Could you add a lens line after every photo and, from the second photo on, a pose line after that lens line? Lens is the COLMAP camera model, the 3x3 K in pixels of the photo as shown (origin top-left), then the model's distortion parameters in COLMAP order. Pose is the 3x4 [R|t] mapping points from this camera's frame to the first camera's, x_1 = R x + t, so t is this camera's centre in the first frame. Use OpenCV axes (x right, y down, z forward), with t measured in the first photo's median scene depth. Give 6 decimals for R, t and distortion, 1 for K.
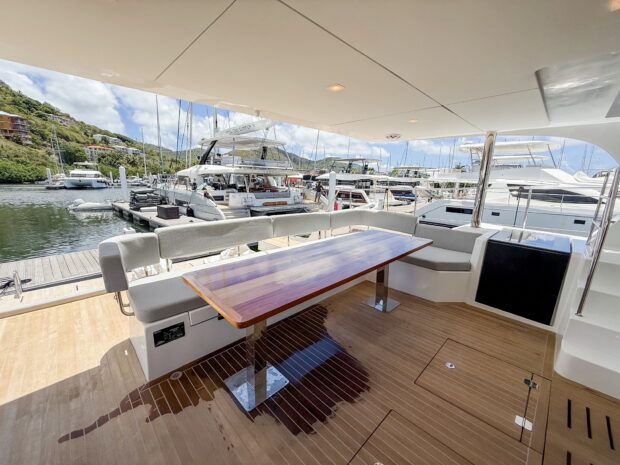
lens RADIAL K [[251.3, 0, 307.5], [0, 251.3, 231.4], [0, 0, 1]] dist [-0.000768, 0.000789]
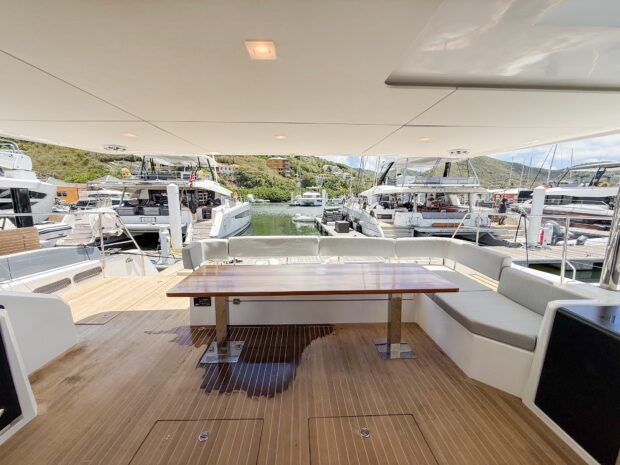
lens RADIAL K [[251.3, 0, 309.8], [0, 251.3, 228.3], [0, 0, 1]] dist [-0.000768, 0.000789]
pose [[0.734143, 0.067584, -0.675623, 0.108945], [-0.121793, 0.992003, -0.033110, -0.010081], [0.667983, 0.106594, 0.736503, 0.021955]]
